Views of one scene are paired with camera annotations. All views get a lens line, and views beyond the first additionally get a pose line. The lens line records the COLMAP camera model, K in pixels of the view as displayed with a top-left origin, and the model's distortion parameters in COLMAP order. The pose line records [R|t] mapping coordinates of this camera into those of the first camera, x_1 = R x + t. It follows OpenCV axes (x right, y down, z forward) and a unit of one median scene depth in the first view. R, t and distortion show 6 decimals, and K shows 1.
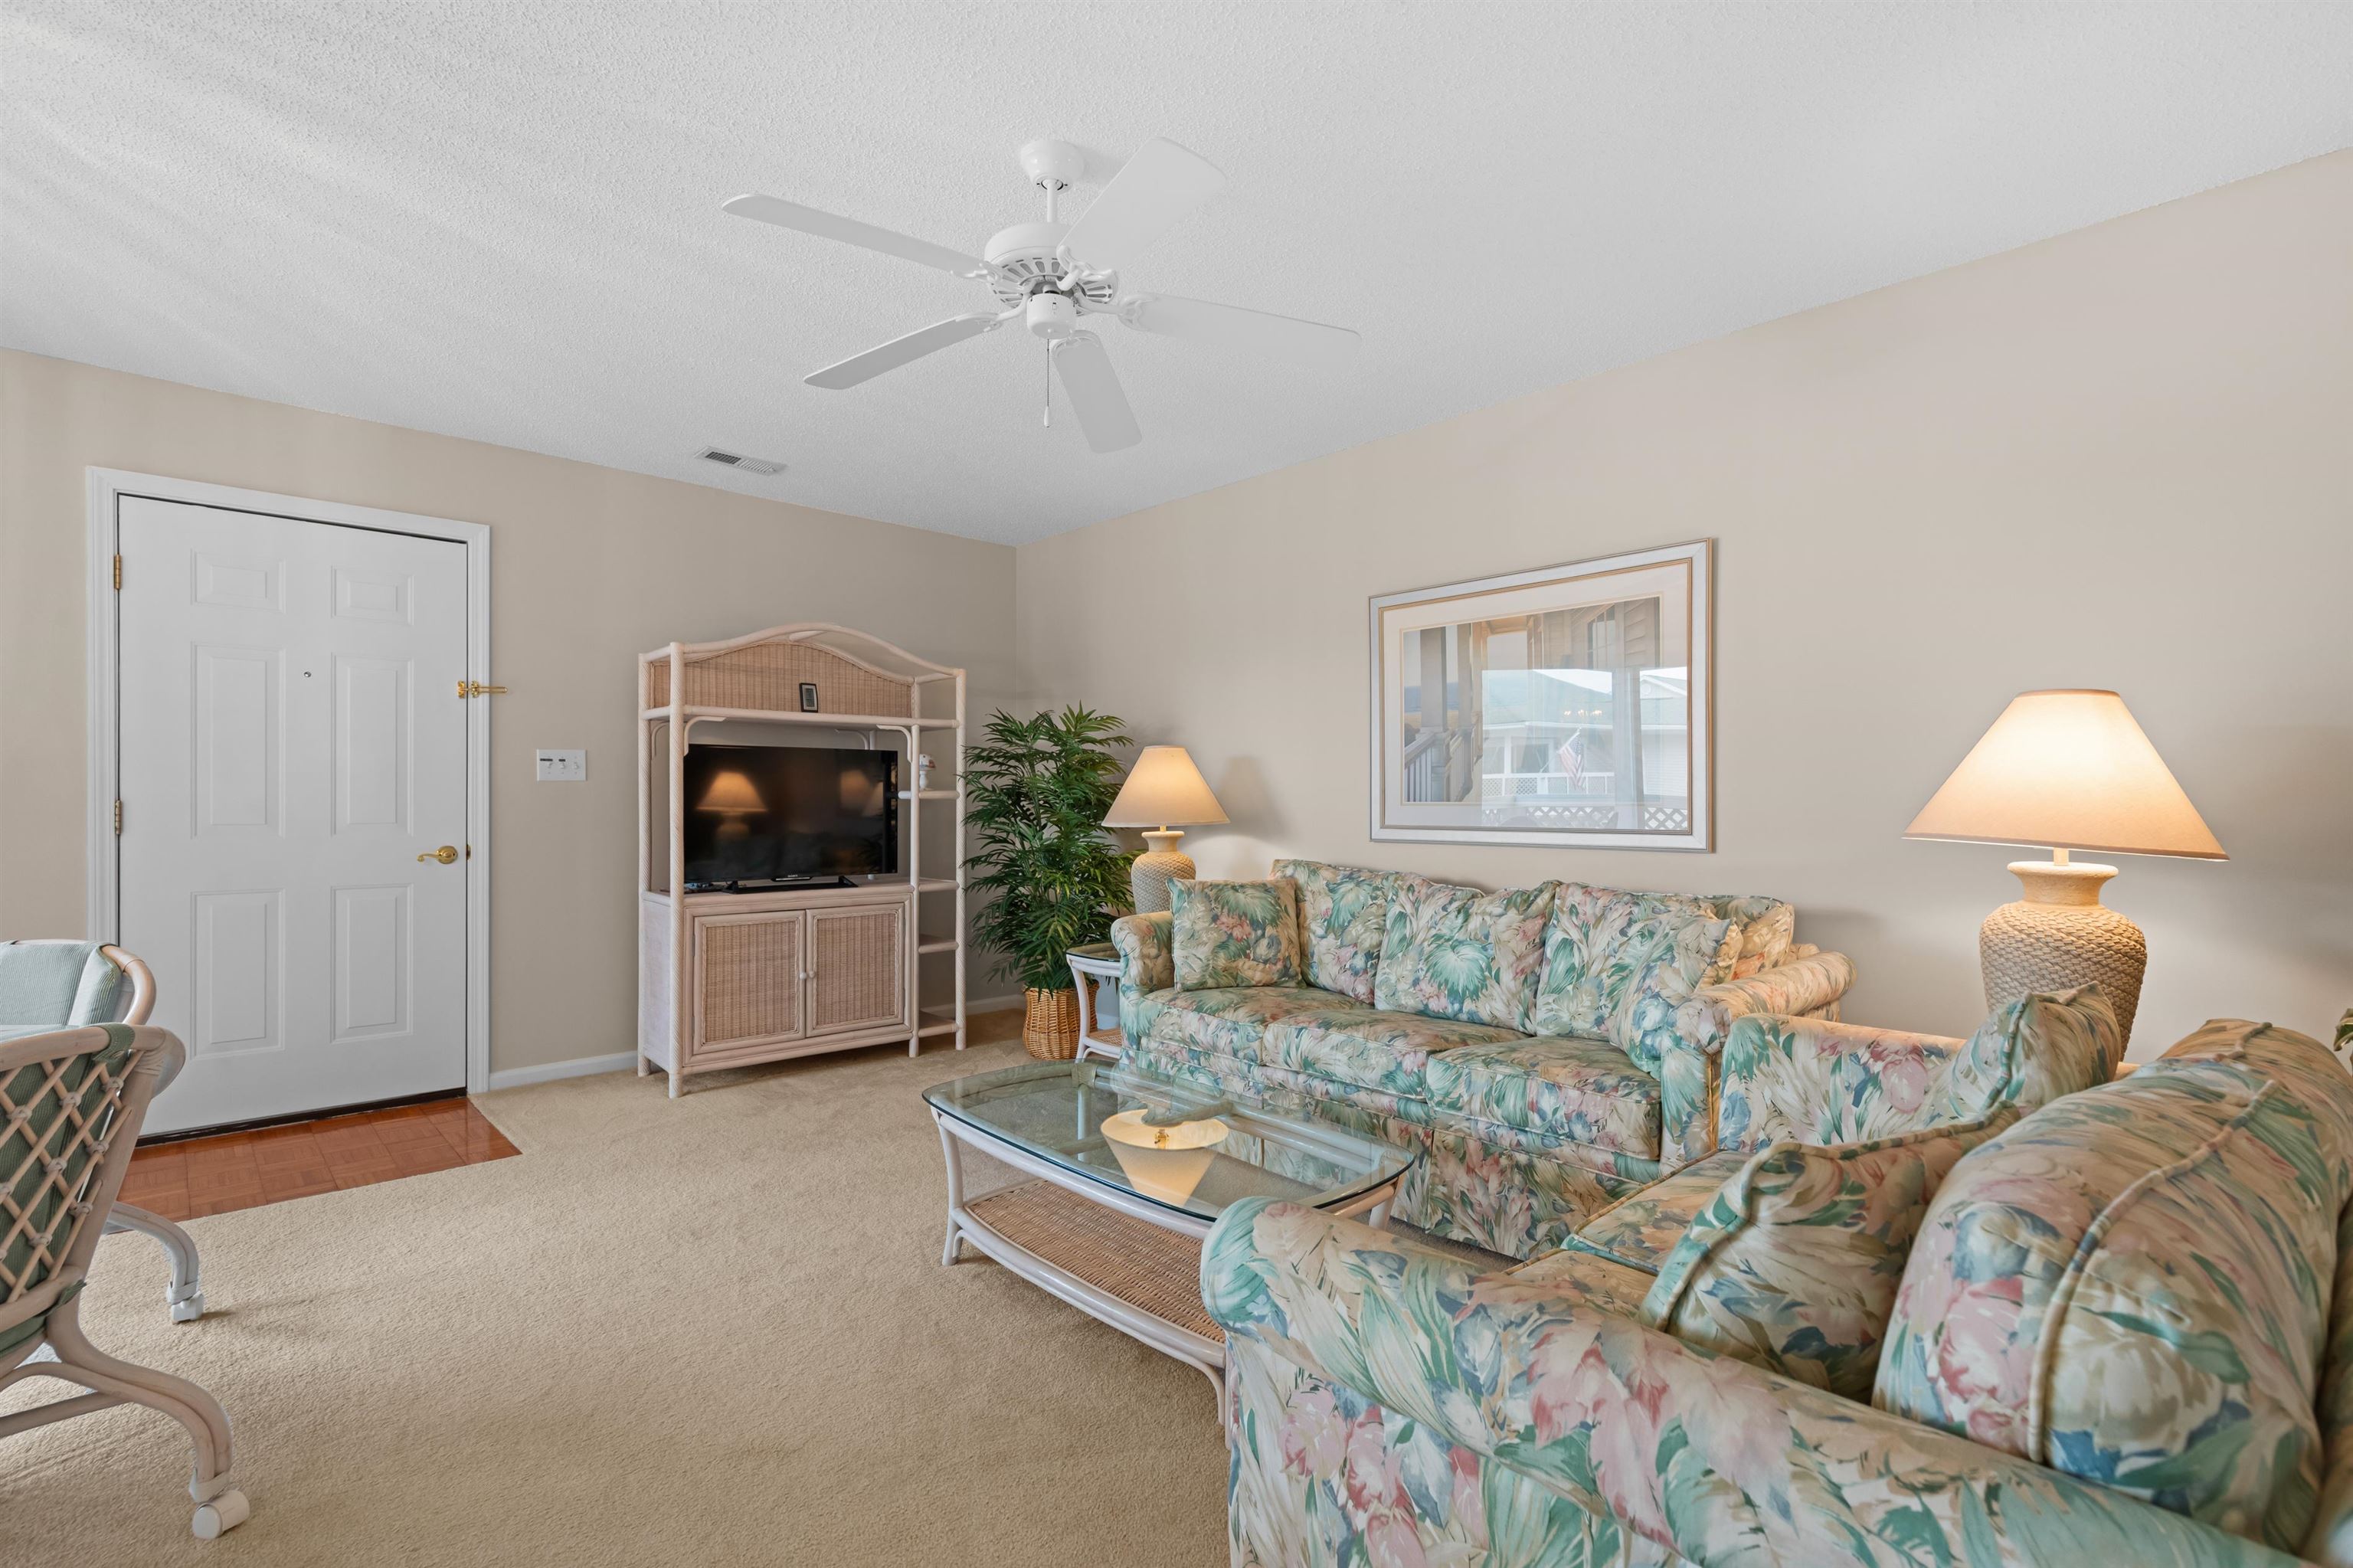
lens RADIAL K [[1071.1, 0, 1184.5], [0, 1071.1, 803.4], [0, 0, 1]] dist [0.003020, 0.000618]
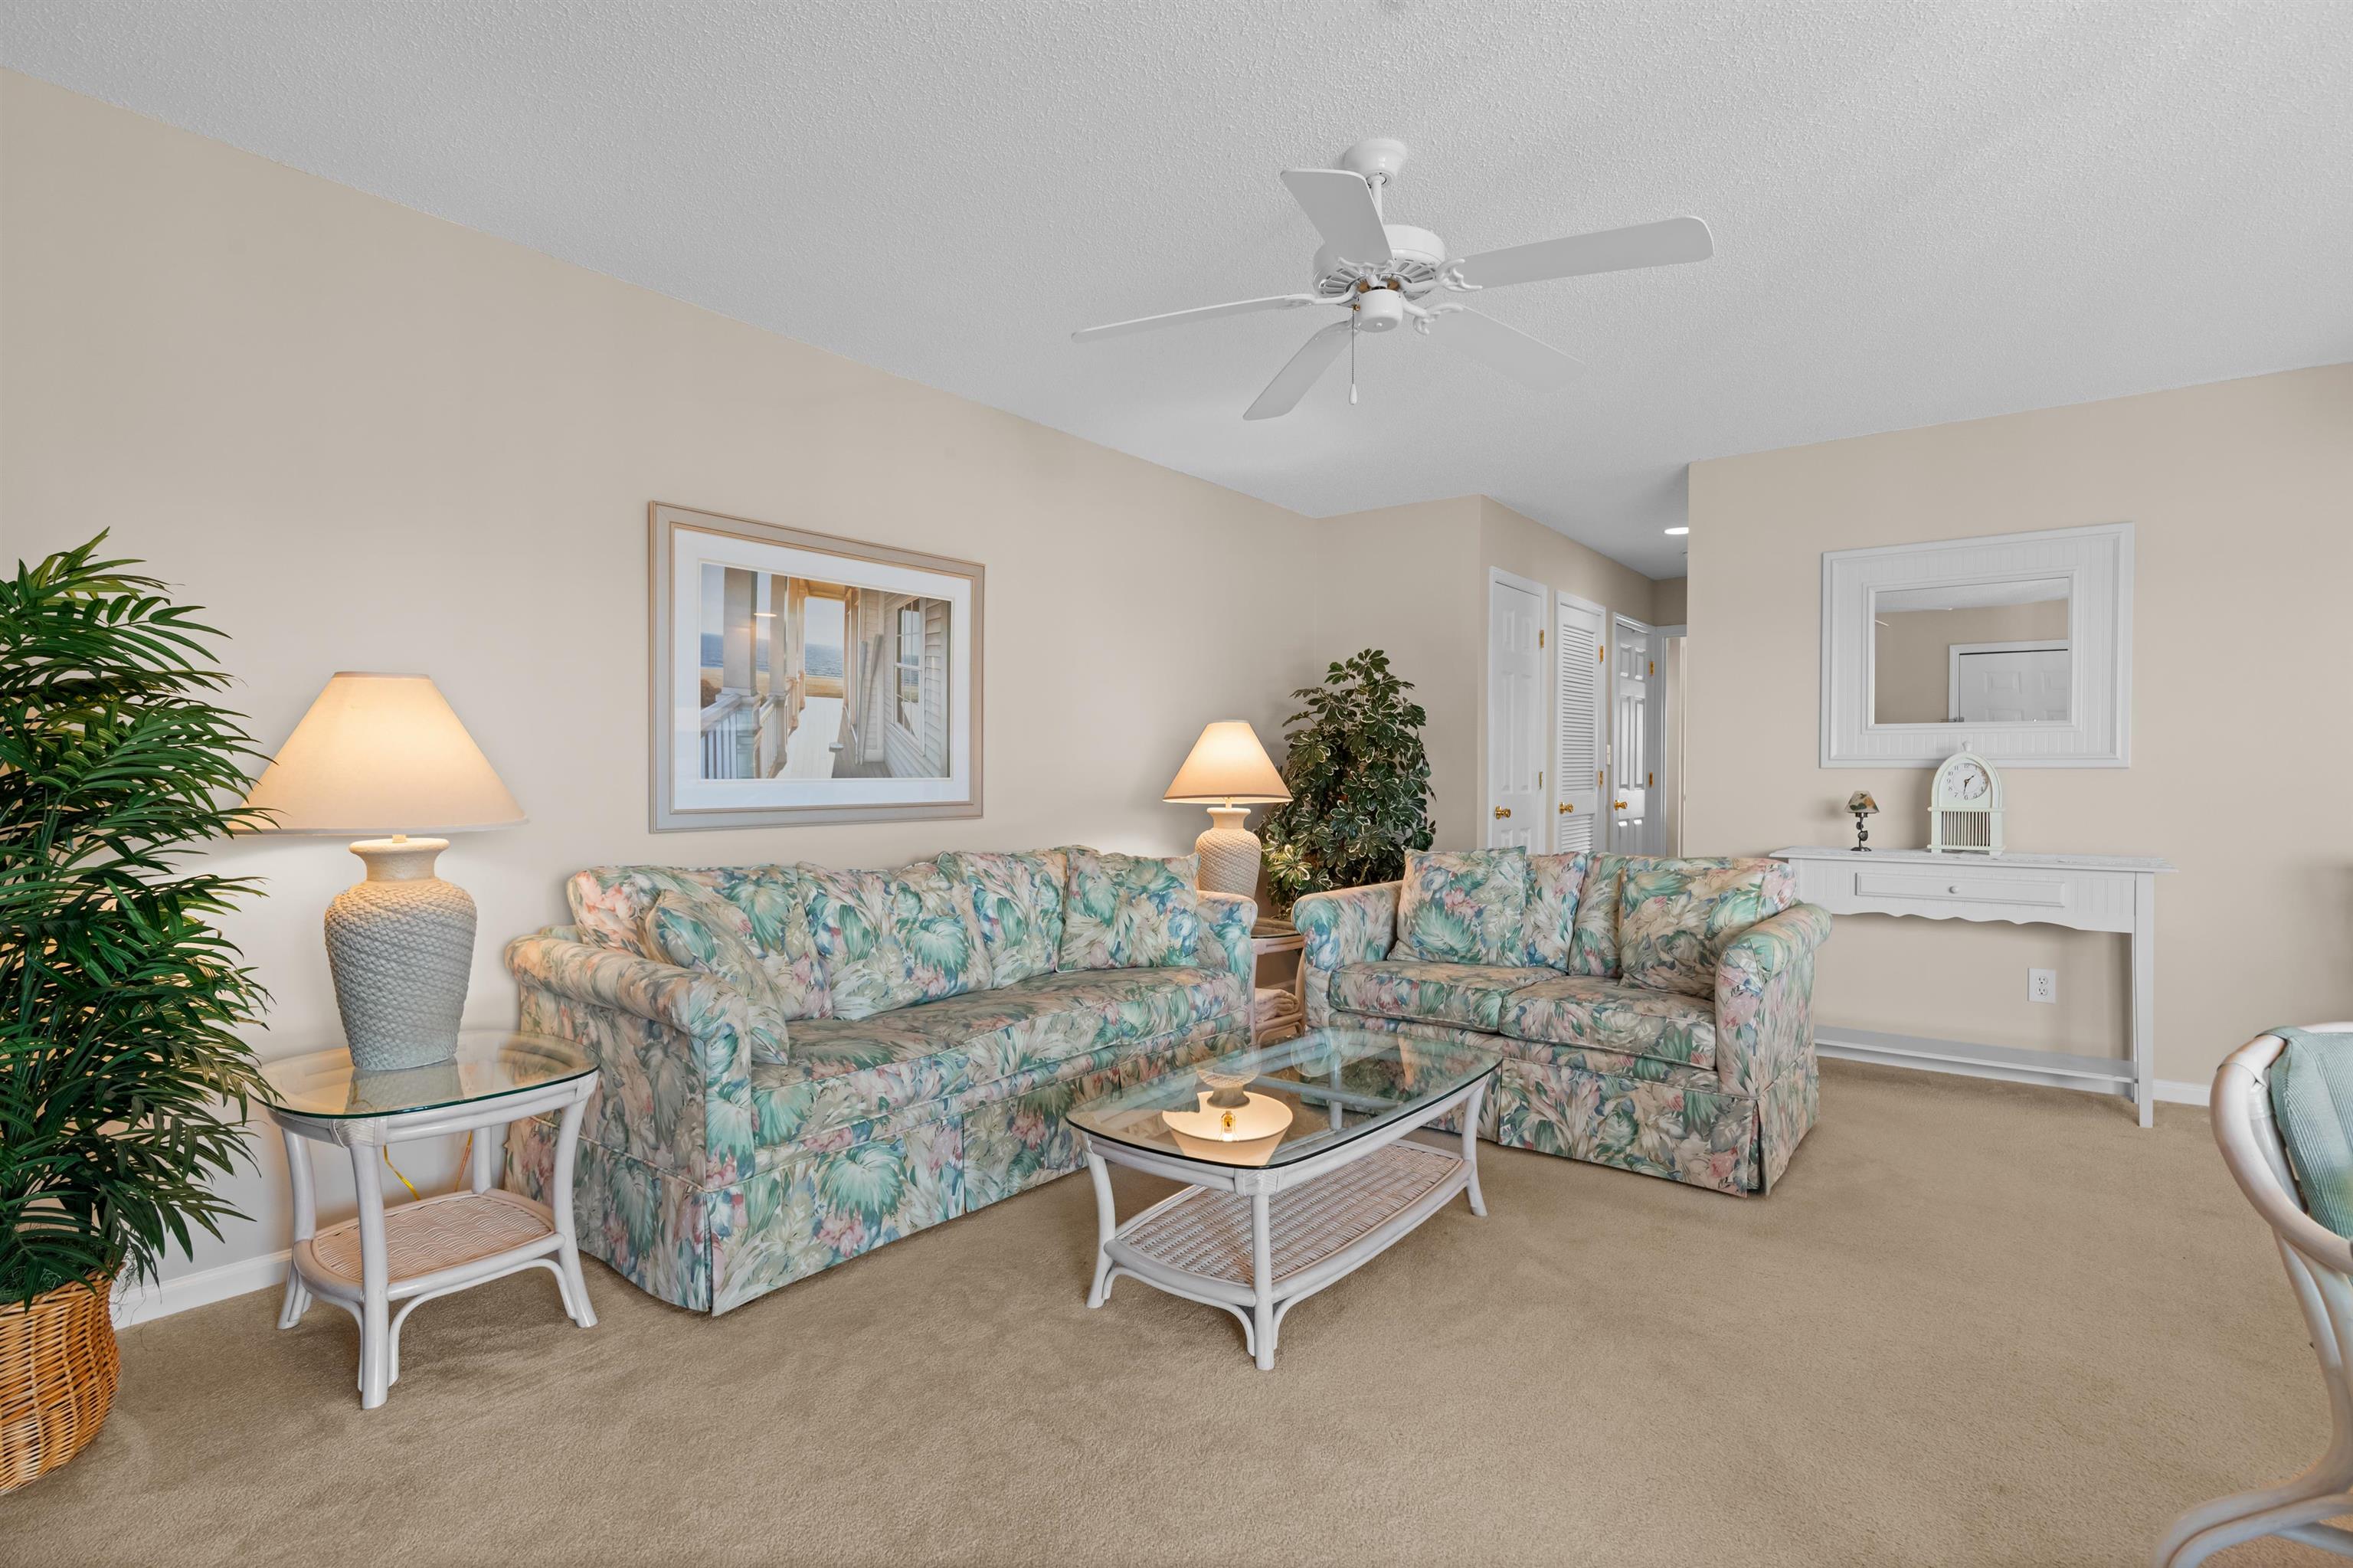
lens RADIAL K [[1141.4, 0, 1176.5], [0, 1141.4, 784.0], [0, 0, 1]] dist [0.000205, -0.000274]
pose [[-0.162300, -0.009411, 0.986697, -0.709755], [0.003784, 0.999941, 0.010160, -0.005370], [-0.986734, 0.005383, -0.162255, 0.827875]]
